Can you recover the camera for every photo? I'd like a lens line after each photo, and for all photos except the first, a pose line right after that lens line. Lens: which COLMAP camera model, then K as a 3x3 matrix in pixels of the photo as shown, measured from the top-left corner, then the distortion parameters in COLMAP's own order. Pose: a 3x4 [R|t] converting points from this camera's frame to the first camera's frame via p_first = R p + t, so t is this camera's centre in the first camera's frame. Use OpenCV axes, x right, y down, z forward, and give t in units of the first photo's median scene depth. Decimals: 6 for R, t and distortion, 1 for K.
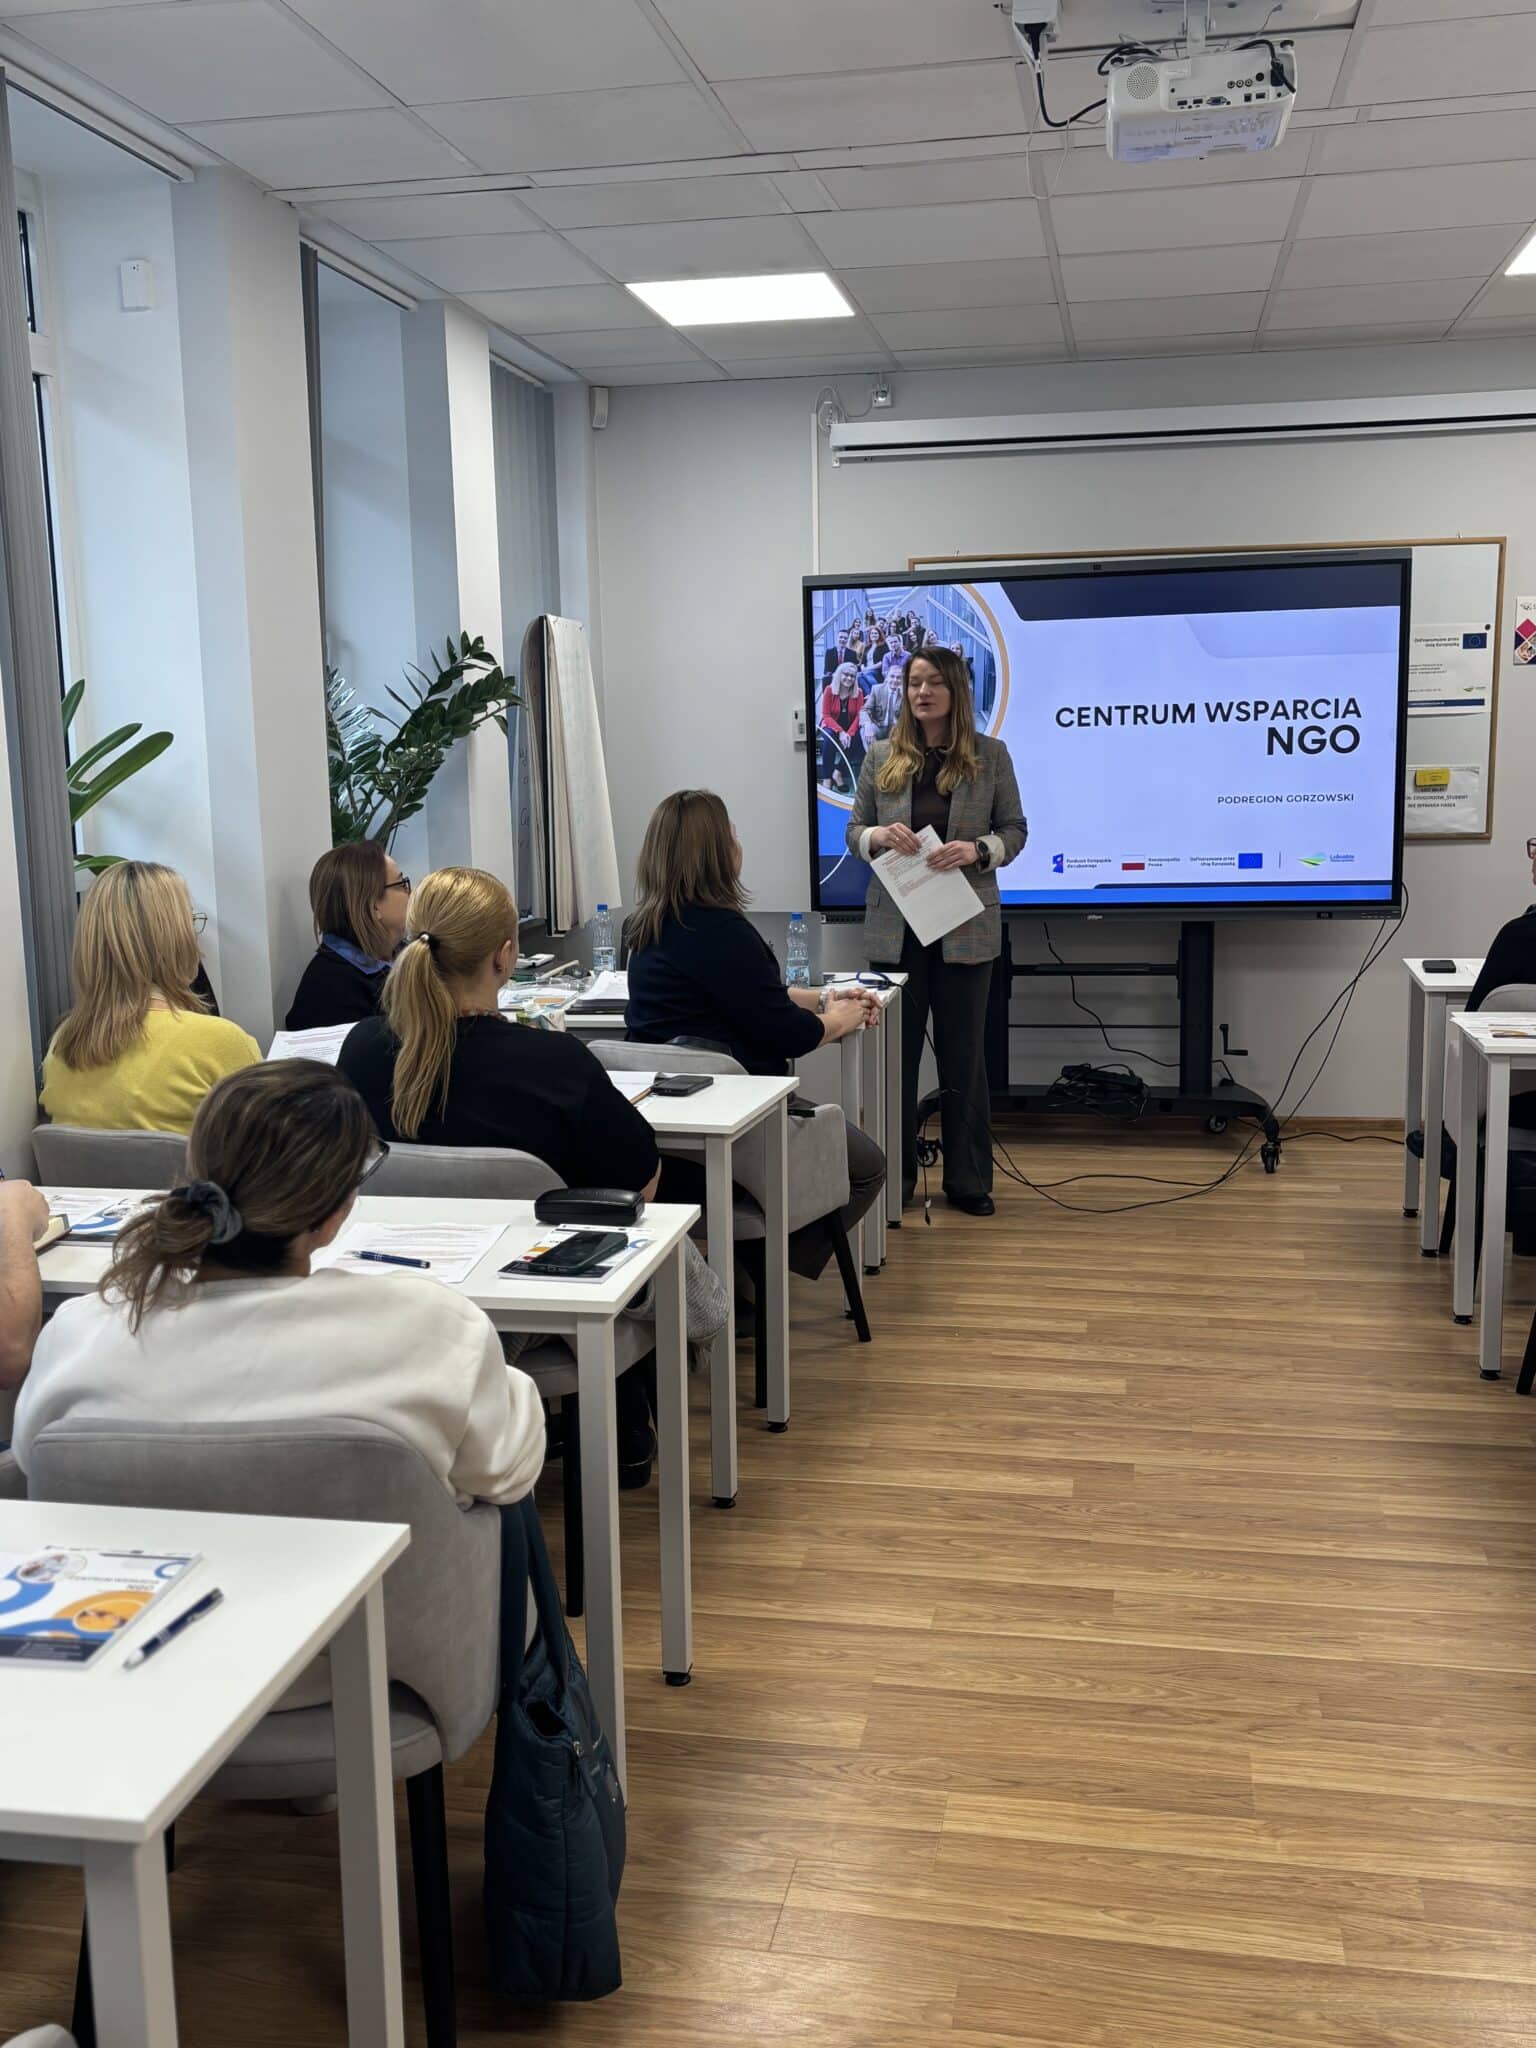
lens RADIAL K [[1926.3, 0, 770.1], [0, 1926.3, 1058.9], [0, 0, 1]] dist [0.010948, 0.026539]
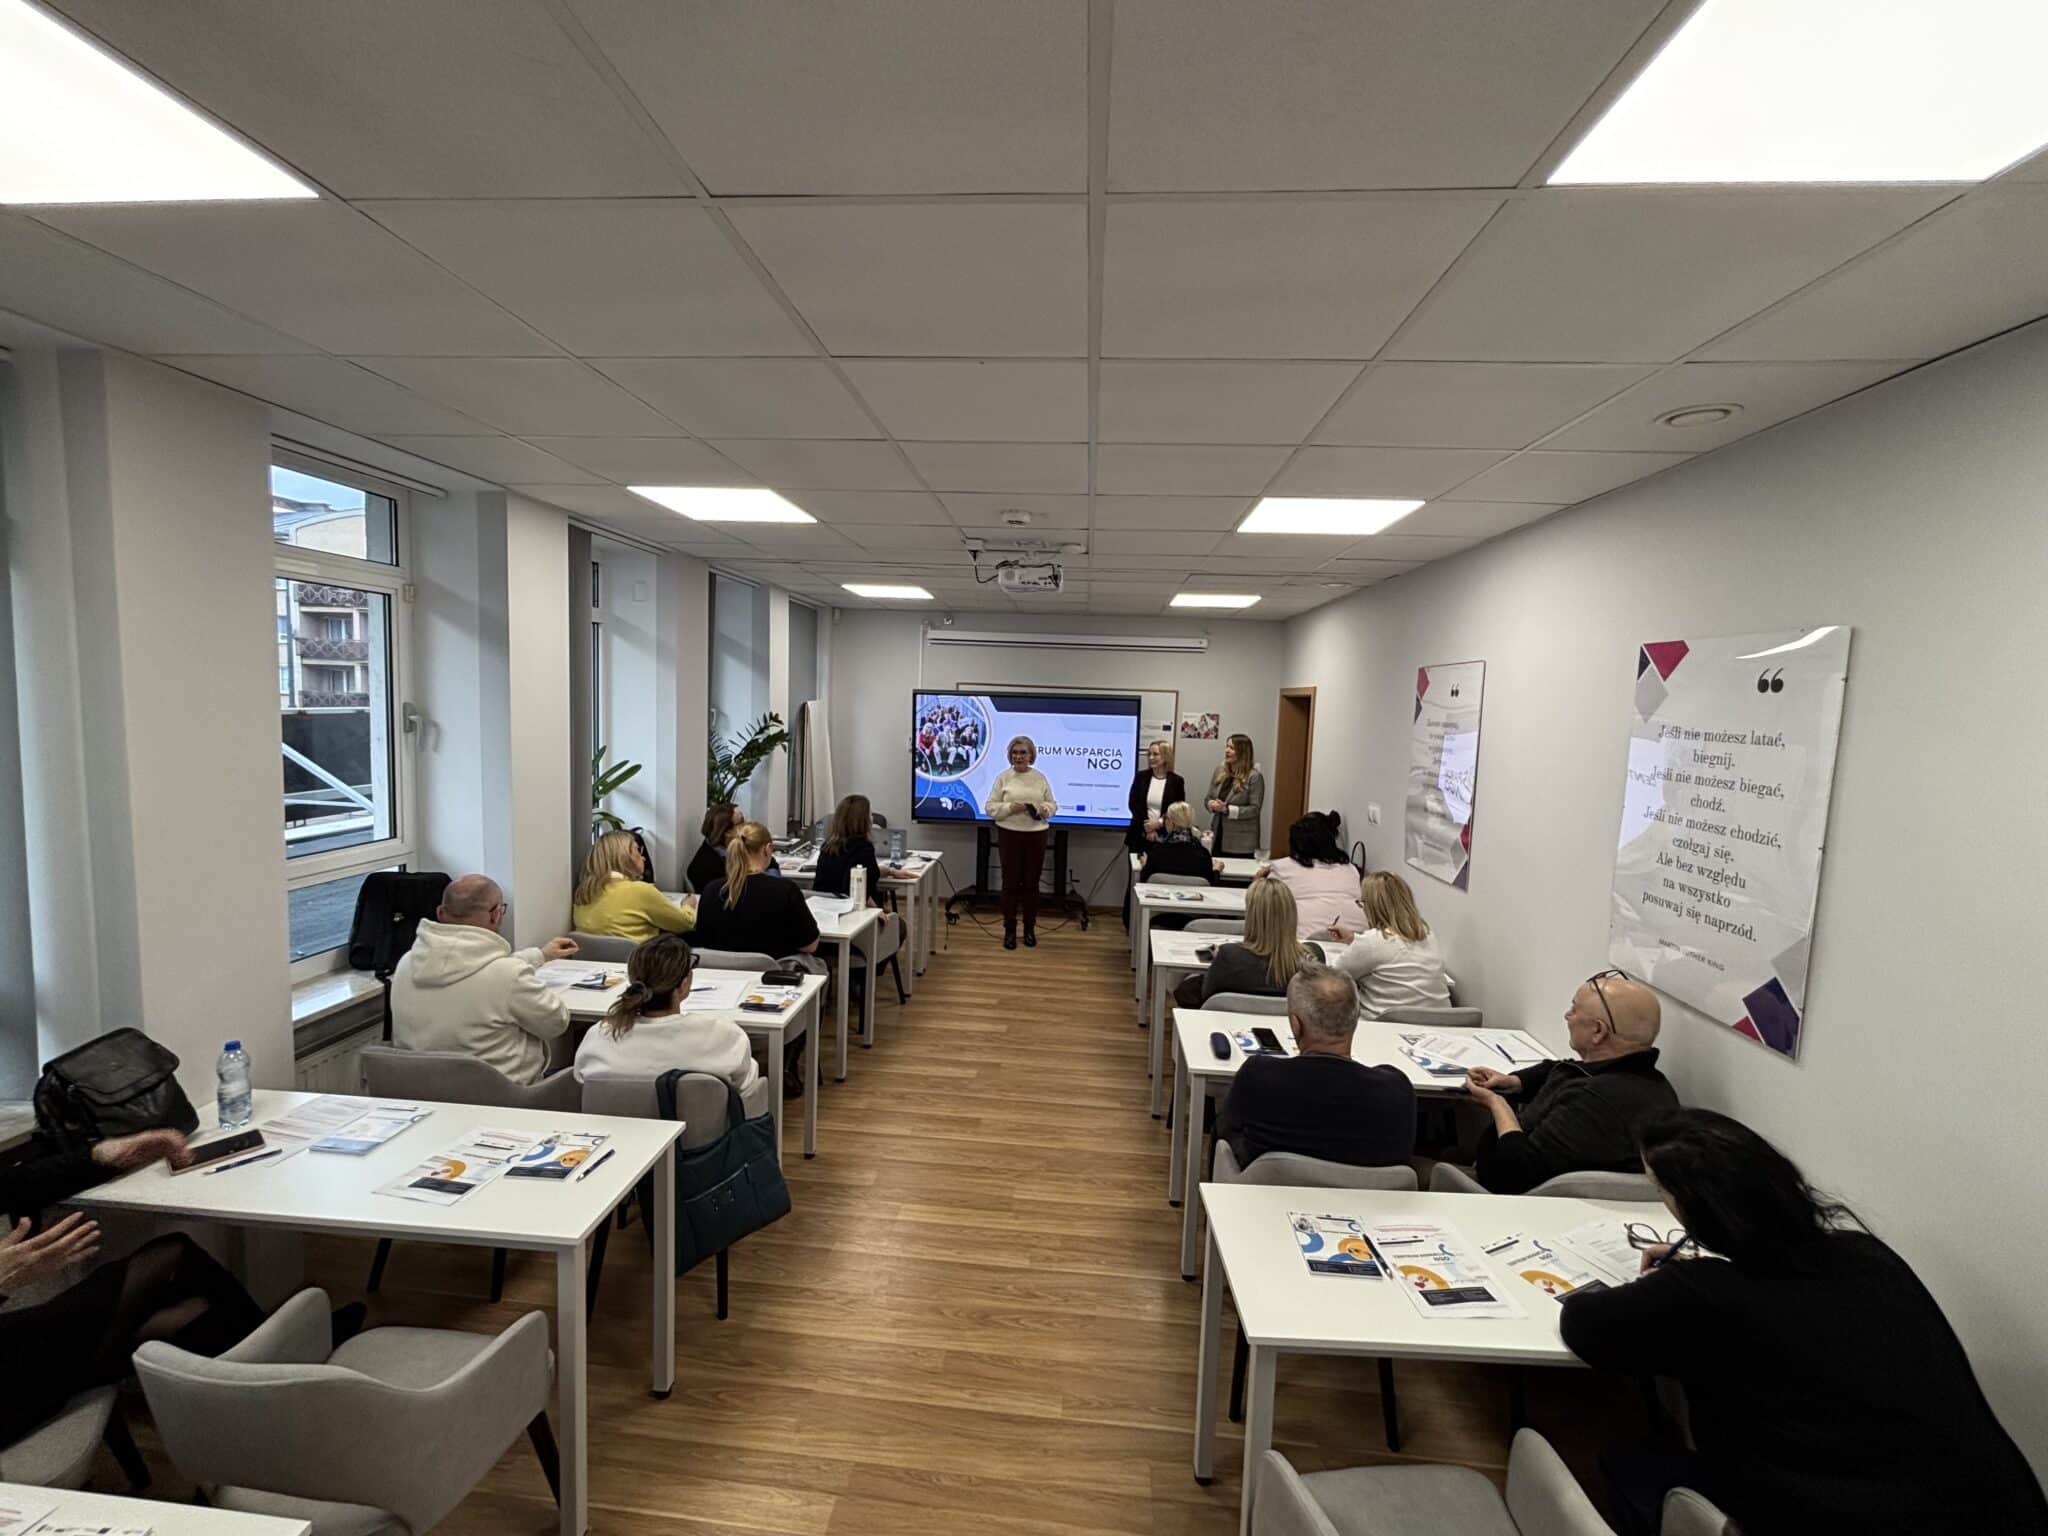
lens RADIAL K [[827.9, 0, 1024.0], [0, 827.9, 768.0], [0, 0, 1]] dist [0.000843, -0.000304]
pose [[0.991849, 0.046744, 0.118535, 0.052808], [-0.036082, 0.995238, -0.090555, -0.072421], [-0.122204, 0.085540, 0.988812, -0.125312]]
